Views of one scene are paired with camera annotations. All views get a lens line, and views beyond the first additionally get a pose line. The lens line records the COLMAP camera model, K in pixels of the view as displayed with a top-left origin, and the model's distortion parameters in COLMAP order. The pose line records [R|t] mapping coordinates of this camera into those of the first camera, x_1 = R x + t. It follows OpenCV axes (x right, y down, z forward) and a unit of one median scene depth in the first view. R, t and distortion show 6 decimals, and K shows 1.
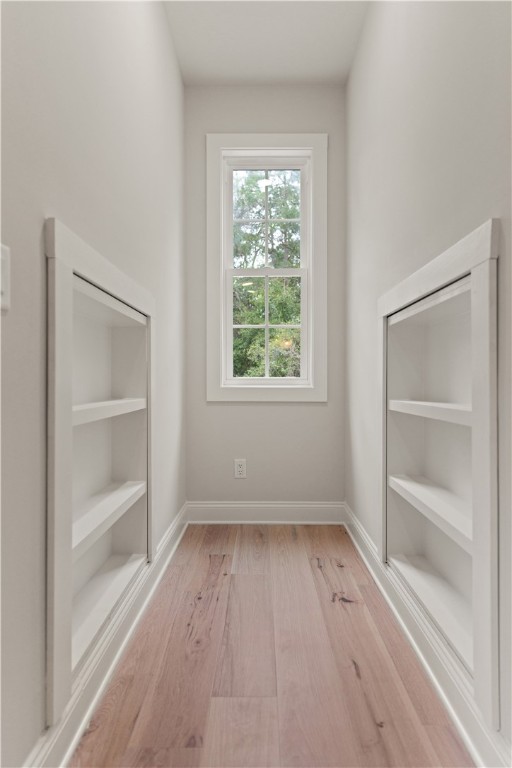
lens RADIAL K [[427.8, 0, 256.0], [0, 427.8, 384.0], [0, 0, 1]] dist [-0.000563, -0.000192]
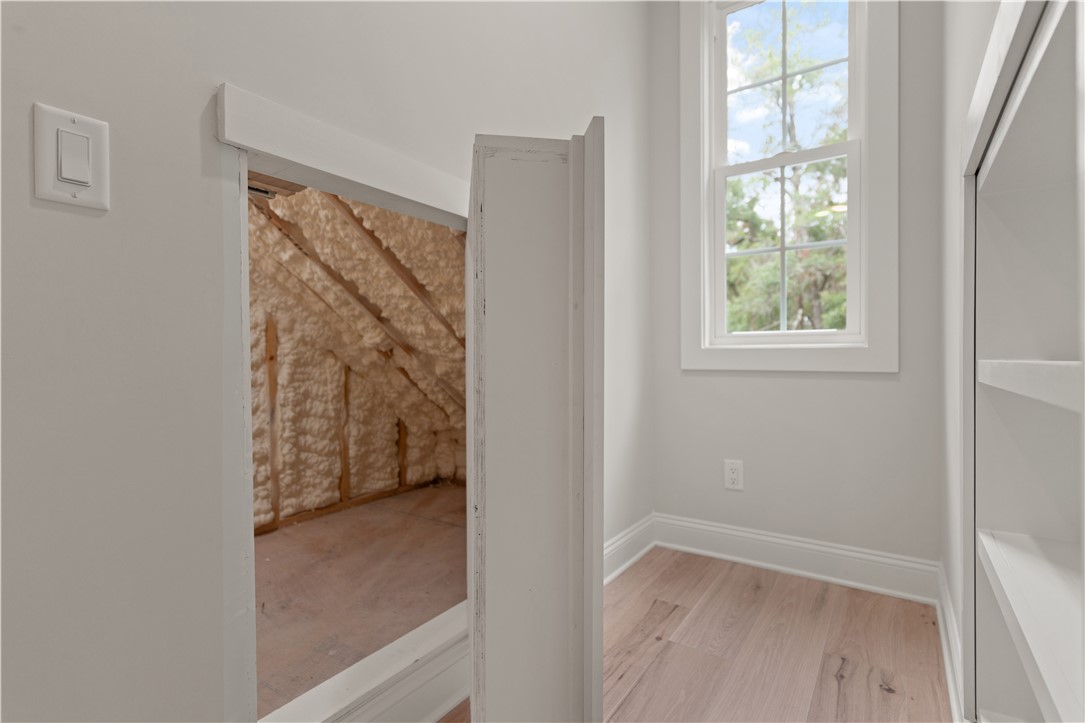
lens RADIAL K [[511.0, 0, 542.5], [0, 511.0, 361.5], [0, 0, 1]] dist [-0.001774, -0.000054]
pose [[0.830212, 0.002041, -0.557445, 0.160738], [0.001615, 0.999980, 0.006067, 0.024399], [0.557446, -0.005937, 0.830192, 0.219964]]
